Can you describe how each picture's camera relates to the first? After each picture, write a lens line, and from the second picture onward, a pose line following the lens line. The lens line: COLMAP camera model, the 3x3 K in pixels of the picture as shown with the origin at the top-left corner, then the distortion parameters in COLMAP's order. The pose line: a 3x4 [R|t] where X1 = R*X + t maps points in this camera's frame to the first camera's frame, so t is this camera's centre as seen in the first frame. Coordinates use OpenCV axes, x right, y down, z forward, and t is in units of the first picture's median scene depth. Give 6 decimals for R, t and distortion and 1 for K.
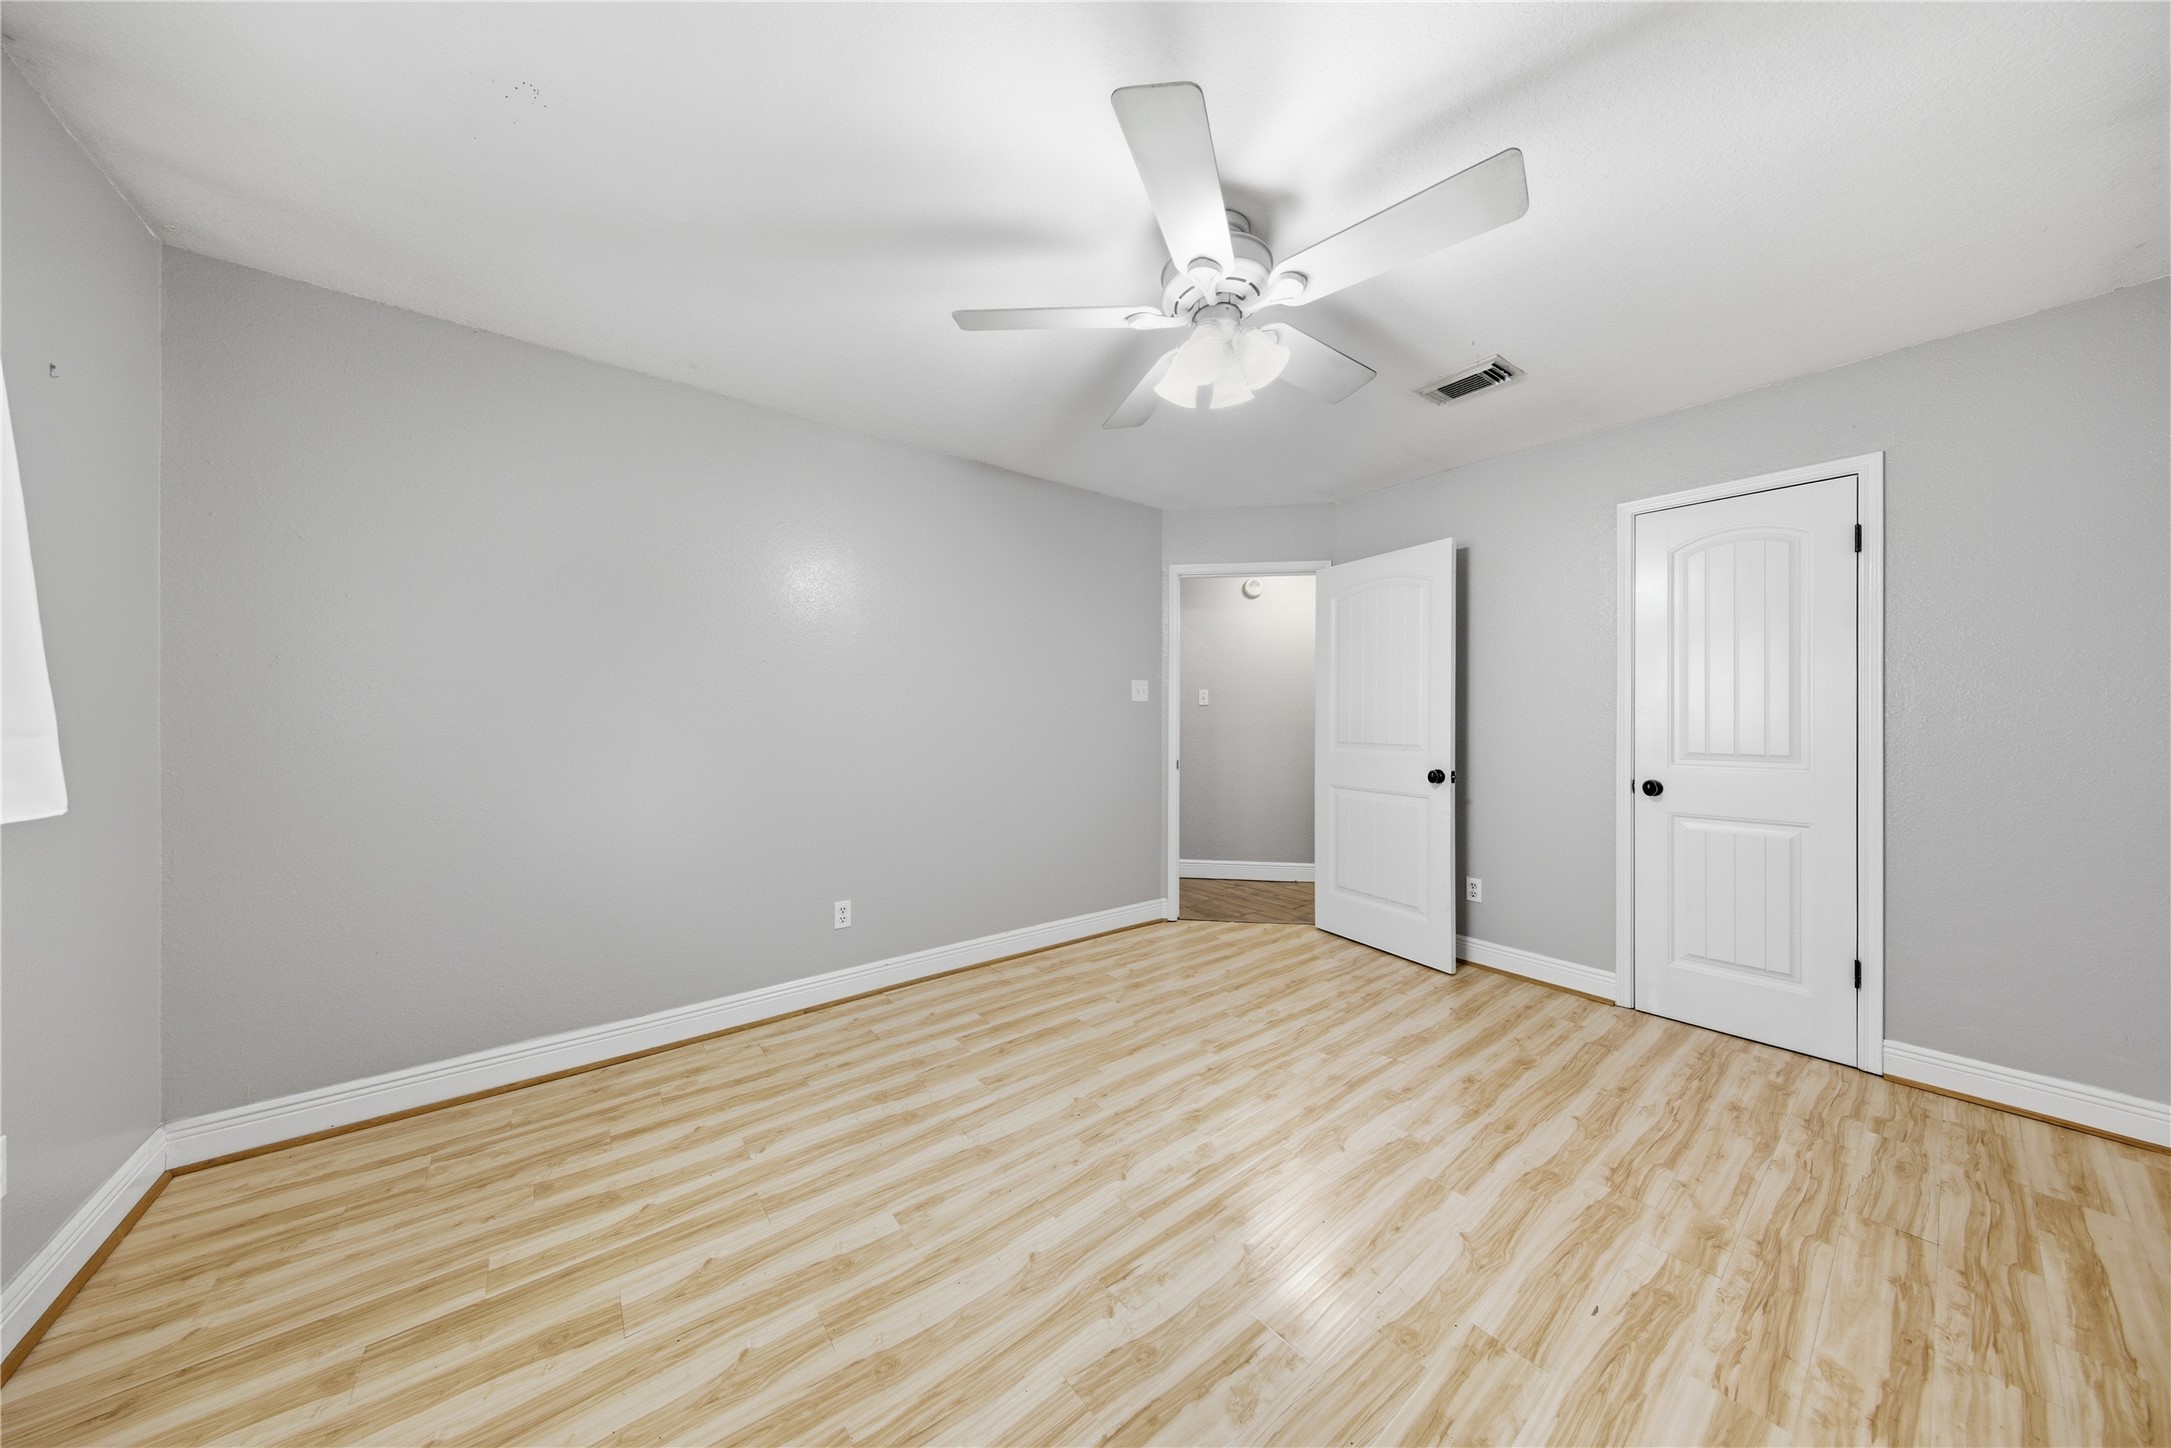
lens RADIAL K [[716.0, 0, 1085.5], [0, 716.0, 715.2], [0, 0, 1]] dist [0.000946, -0.000078]
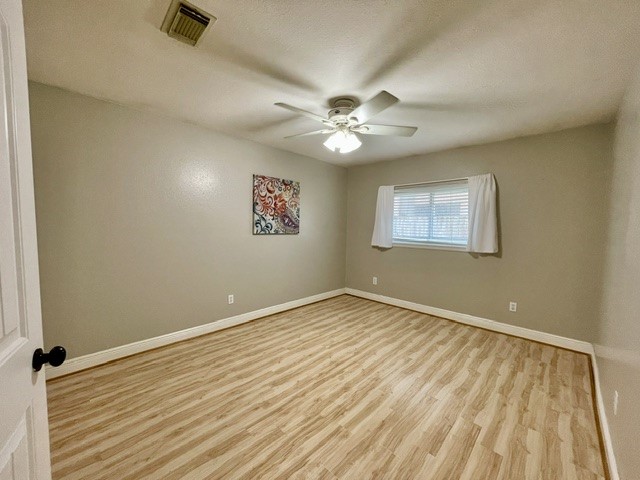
lens RADIAL K [[258.4, 0, 322.9], [0, 258.4, 240.5], [0, 0, 1]] dist [-0.000757, -0.000120]
pose [[-0.988974, -0.008377, -0.147854, 0.400389], [-0.017071, 0.998192, 0.057629, -0.064132], [0.147103, 0.059518, -0.987329, 1.975100]]
